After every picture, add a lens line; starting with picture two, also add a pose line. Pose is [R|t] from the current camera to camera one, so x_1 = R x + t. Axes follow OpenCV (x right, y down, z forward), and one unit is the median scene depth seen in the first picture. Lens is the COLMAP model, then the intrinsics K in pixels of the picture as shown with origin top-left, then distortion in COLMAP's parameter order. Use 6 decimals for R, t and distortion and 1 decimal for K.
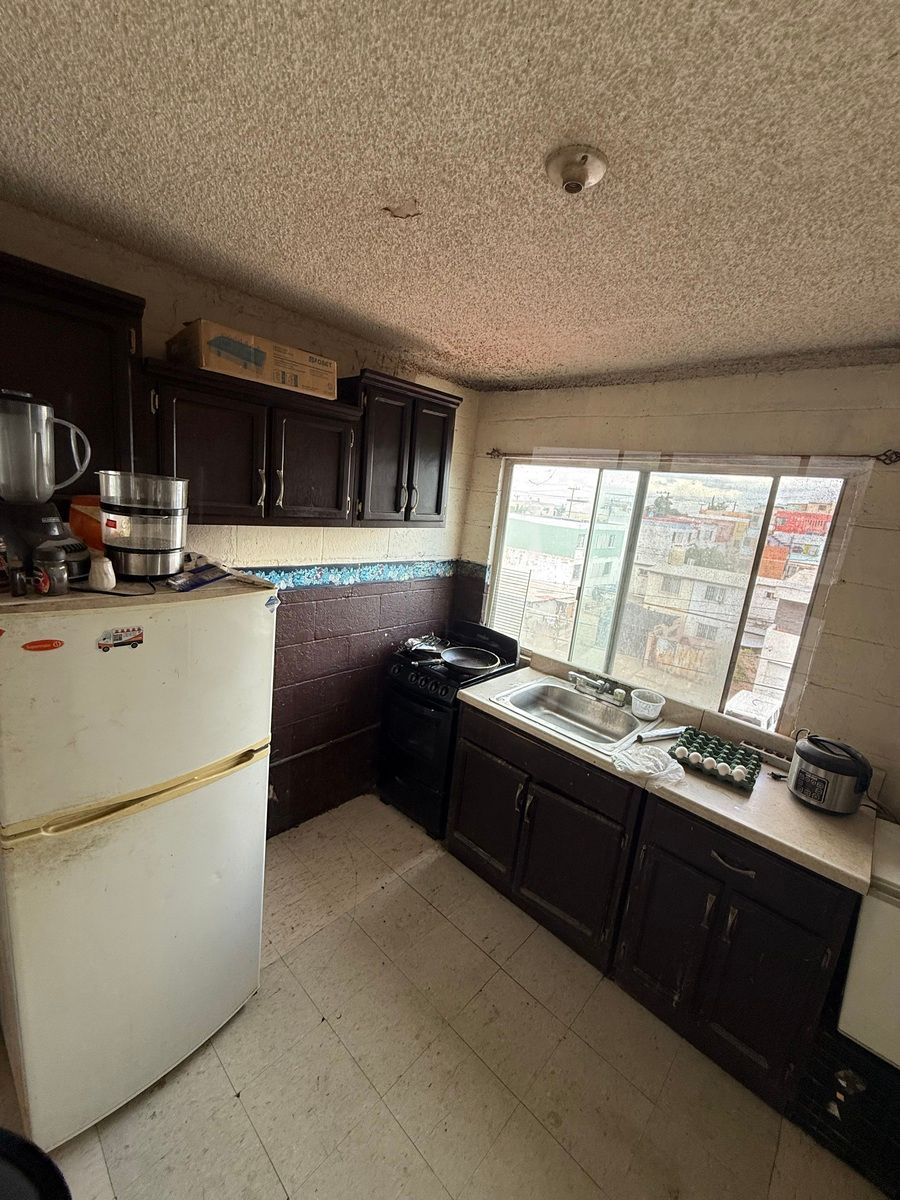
lens RADIAL K [[475.7, 0, 449.2], [0, 475.7, 596.6], [0, 0, 1]] dist [-0.001825, 0.000295]
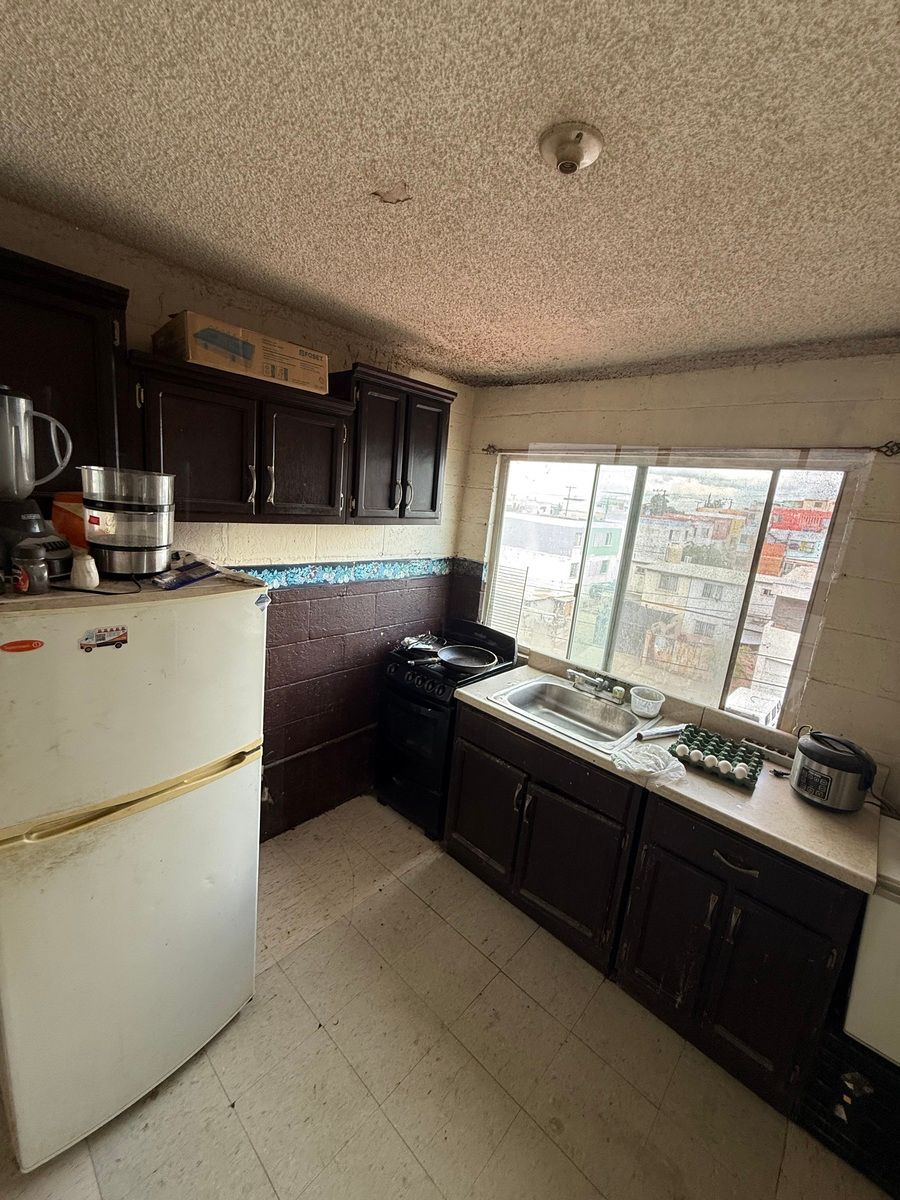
lens RADIAL K [[475.7, 0, 447.7], [0, 475.7, 597.1], [0, 0, 1]] dist [-0.001825, 0.000295]
pose [[0.999961, -0.008669, 0.001754, 0.005077], [0.008665, 0.999961, 0.001807, 0.005654], [-0.001770, -0.001792, 0.999997, 0.022437]]
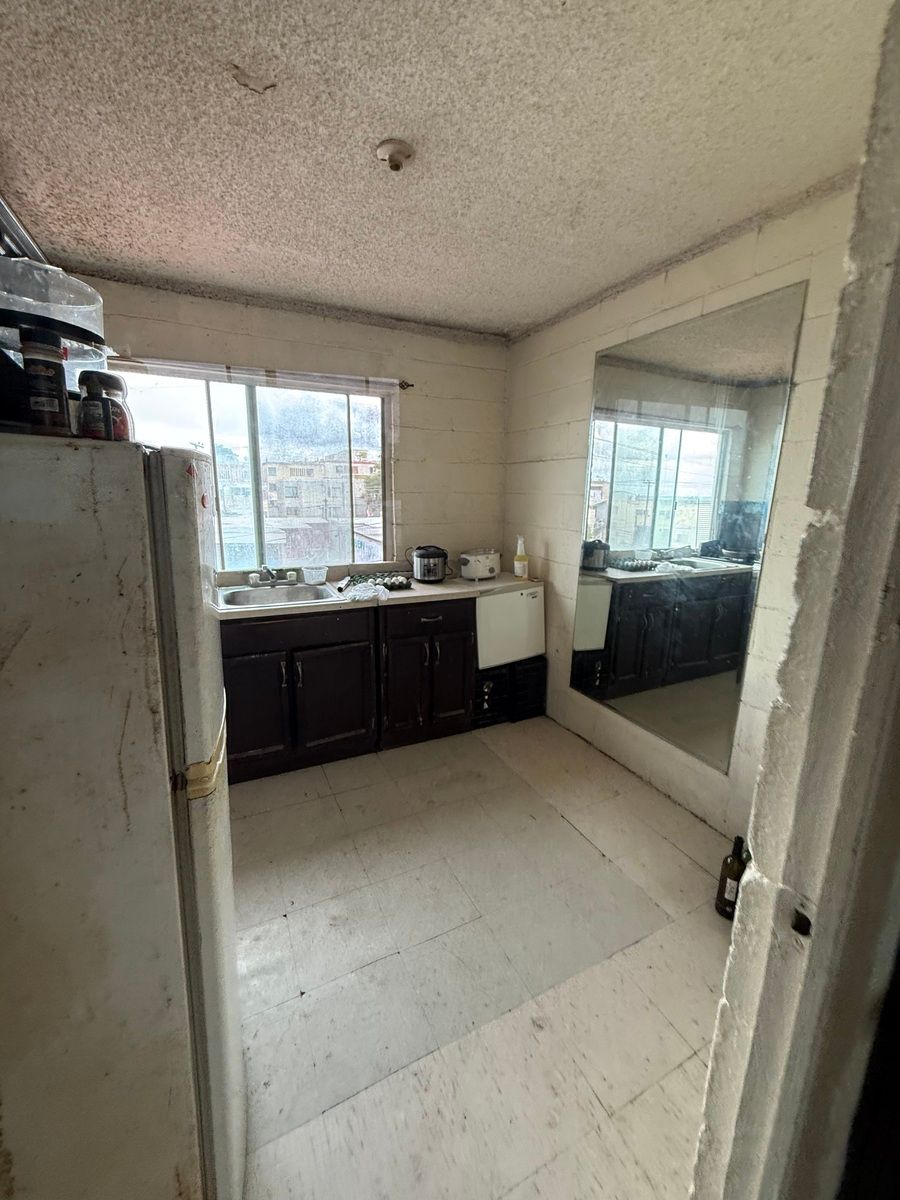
lens RADIAL K [[475.7, 0, 452.3], [0, 475.7, 596.7], [0, 0, 1]] dist [-0.001825, 0.000295]
pose [[0.360311, -0.294082, 0.885264, -1.001521], [0.216699, 0.949432, 0.227200, 0.116205], [-0.907313, 0.109973, 0.405818, 0.236150]]
